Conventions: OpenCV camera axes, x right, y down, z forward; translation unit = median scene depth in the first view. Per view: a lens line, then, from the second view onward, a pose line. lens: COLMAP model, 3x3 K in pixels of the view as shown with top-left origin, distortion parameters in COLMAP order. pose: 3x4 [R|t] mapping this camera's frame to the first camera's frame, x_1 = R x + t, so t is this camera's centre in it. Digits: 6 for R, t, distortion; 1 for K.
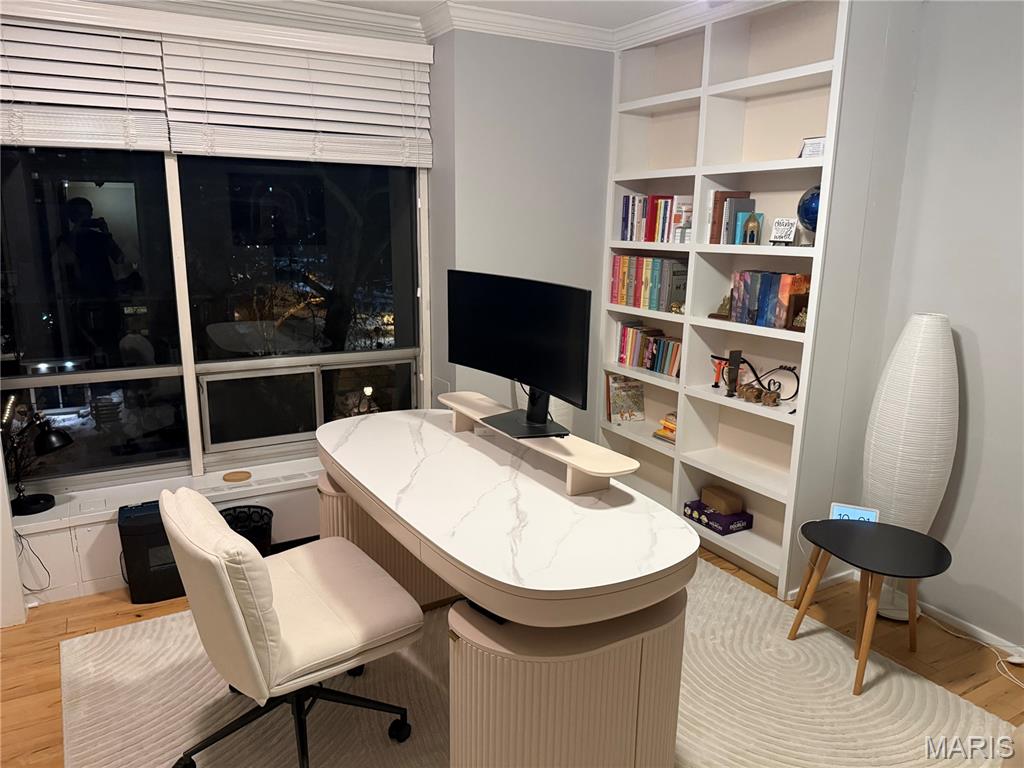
lens RADIAL K [[717.8, 0, 512.0], [0, 717.8, 384.0], [0, 0, 1]] dist [0.101517, -0.163820]
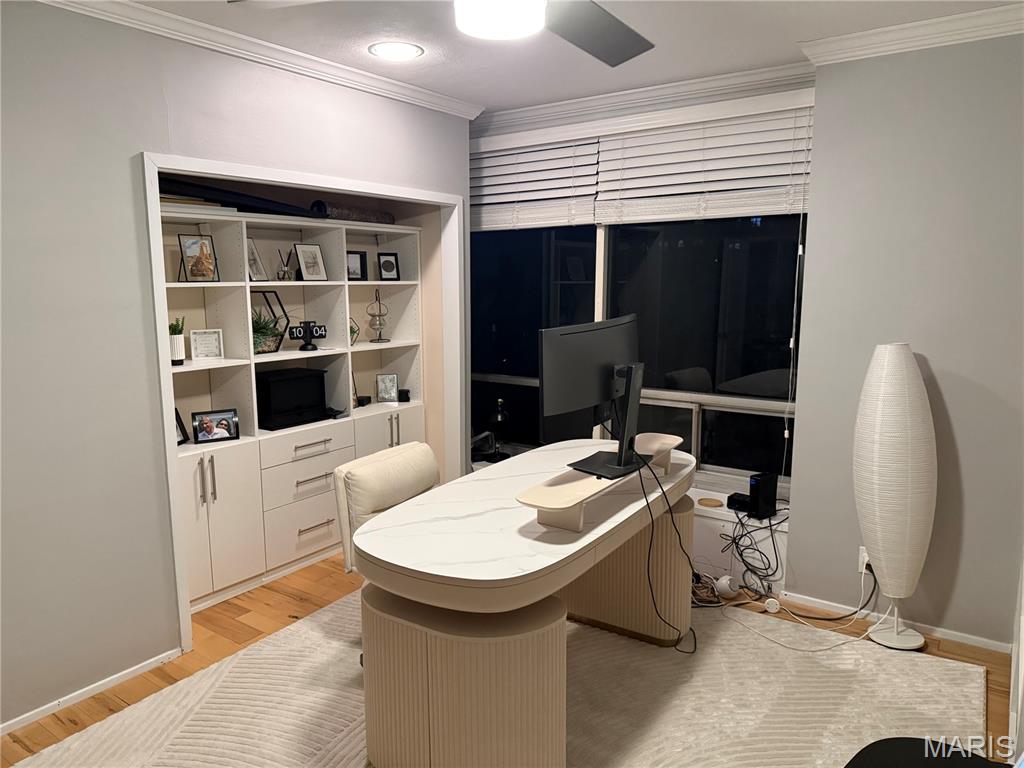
lens RADIAL K [[717.8, 0, 512.0], [0, 717.8, 384.0], [0, 0, 1]] dist [0.101517, -0.163820]
pose [[0.425685, 0.117752, -0.897177, 0.700026], [-0.188170, 0.981341, 0.039517, -0.055360], [0.885090, 0.152000, 0.439900, 0.334191]]
